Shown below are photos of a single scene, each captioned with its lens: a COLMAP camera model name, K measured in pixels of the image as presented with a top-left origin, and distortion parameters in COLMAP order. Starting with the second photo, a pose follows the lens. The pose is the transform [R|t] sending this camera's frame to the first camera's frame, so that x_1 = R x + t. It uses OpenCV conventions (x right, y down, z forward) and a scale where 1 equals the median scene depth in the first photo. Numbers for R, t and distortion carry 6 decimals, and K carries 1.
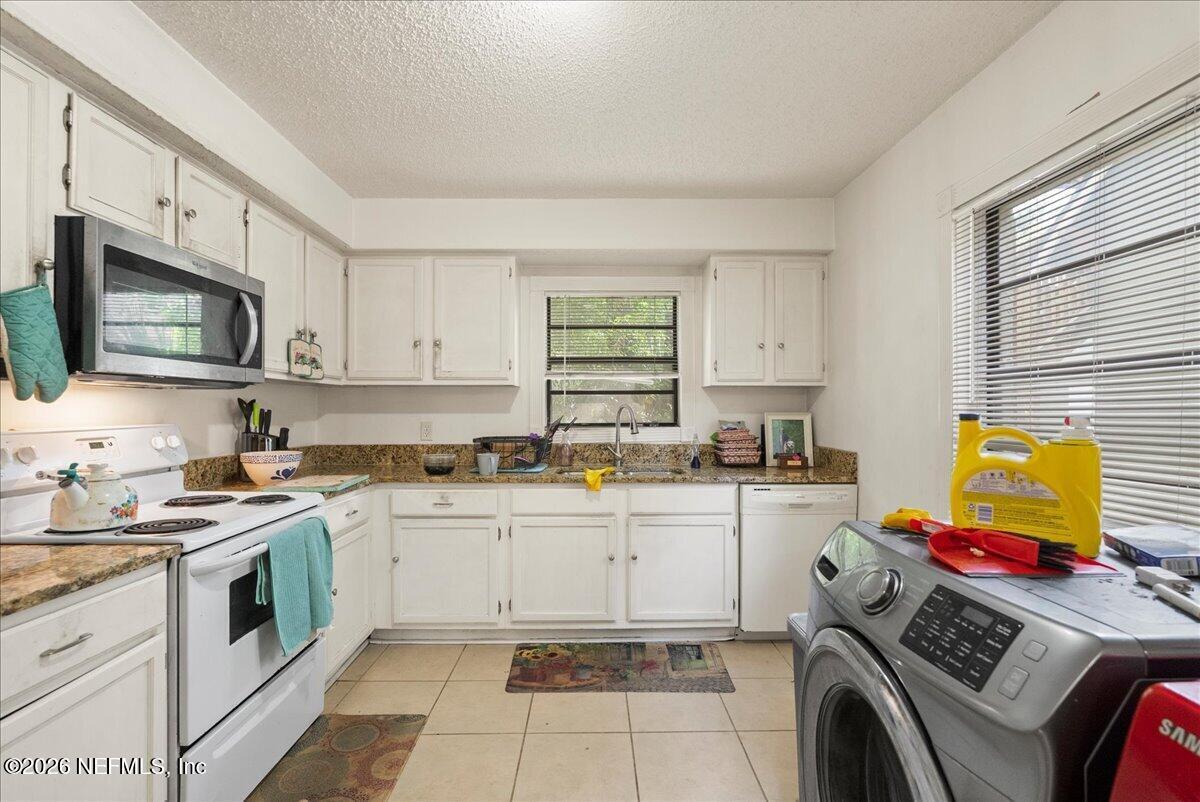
lens RADIAL K [[538.3, 0, 606.8], [0, 538.3, 404.6], [0, 0, 1]] dist [-0.015201, 0.000717]
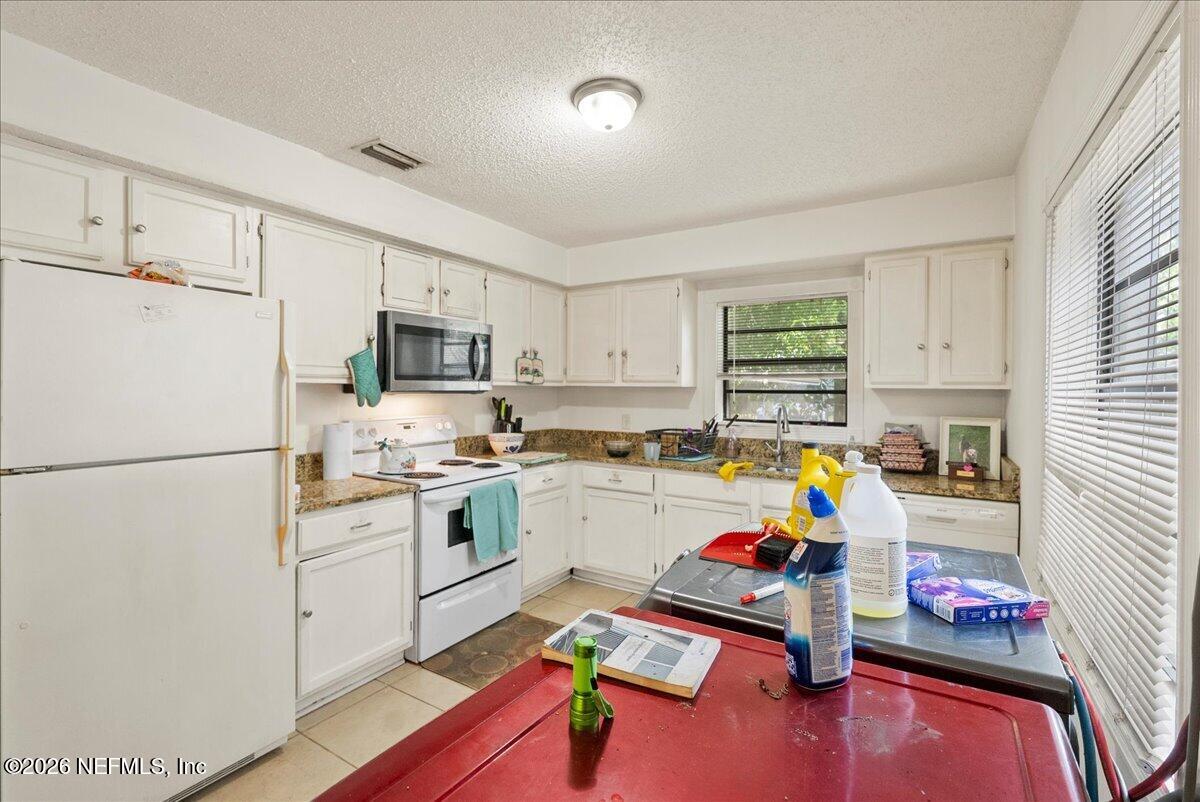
lens RADIAL K [[538.3, 0, 598.1], [0, 538.3, 386.8], [0, 0, 1]] dist [-0.015201, 0.000717]
pose [[0.839865, 0.005894, -0.542764, 0.354263], [-0.004988, 0.999983, 0.003140, -0.043126], [0.542773, 0.000070, 0.839879, -0.110668]]
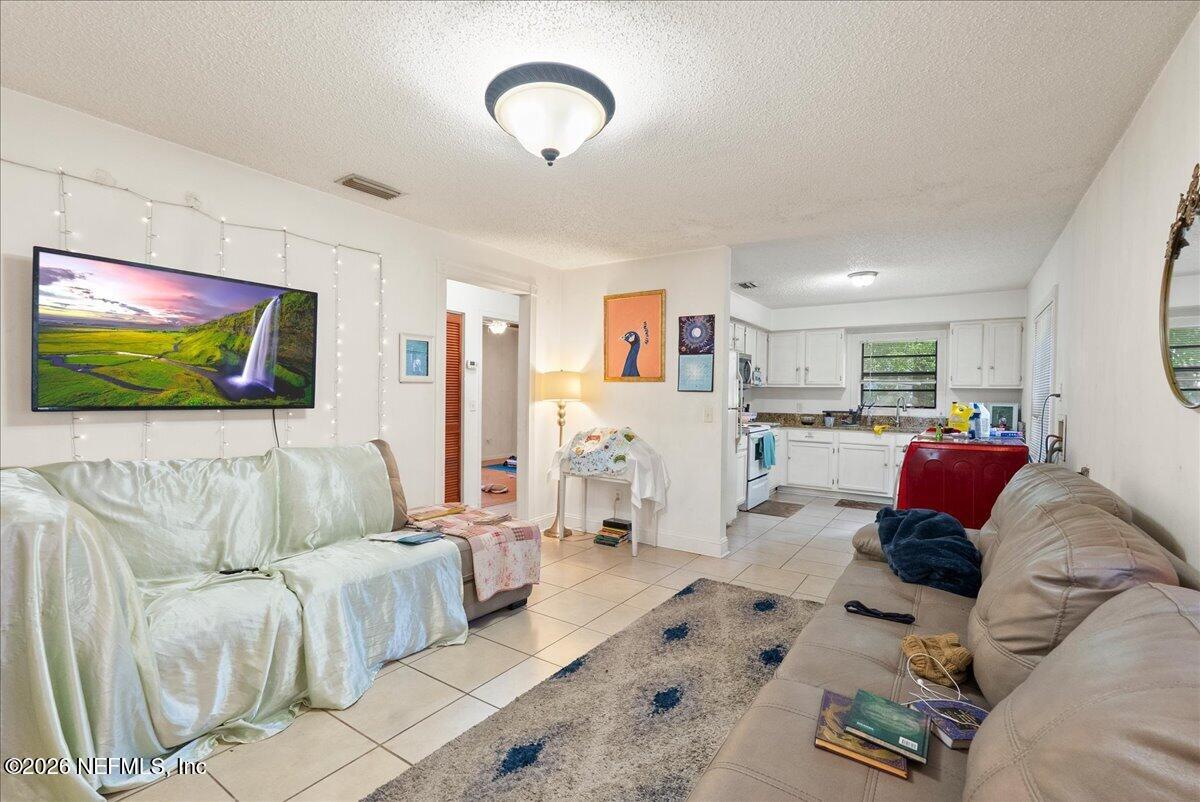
lens RADIAL K [[538.3, 0, 598.0], [0, 538.3, 399.9], [0, 0, 1]] dist [-0.015201, 0.000717]
pose [[0.811826, 0.017857, -0.583626, 0.329430], [-0.008819, 0.999793, 0.018323, -0.018318], [0.583832, -0.009728, 0.811816, -1.509229]]
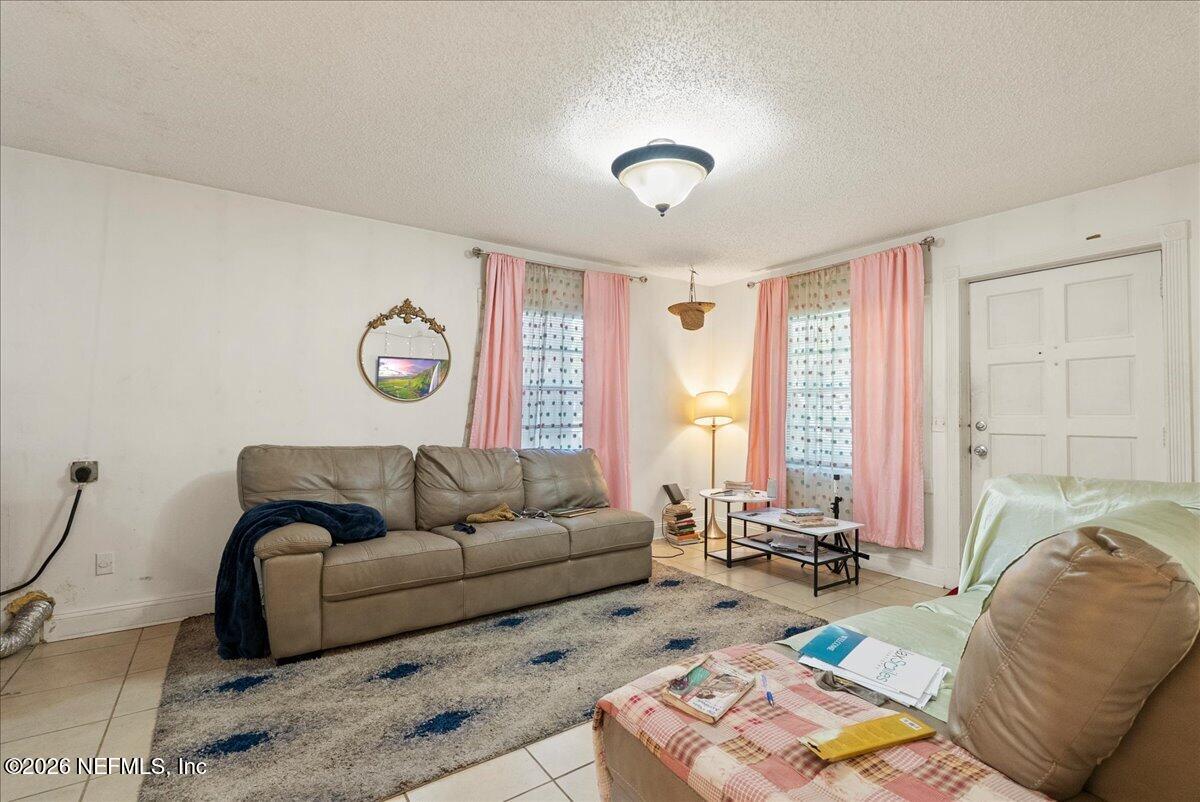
lens RADIAL K [[538.3, 0, 598.5], [0, 538.3, 401.1], [0, 0, 1]] dist [-0.015201, 0.000717]
pose [[-0.551382, 0.015770, 0.834104, -0.824021], [-0.015901, 0.999441, -0.029407, 0.025417], [-0.834101, -0.029477, -0.550823, -0.396247]]
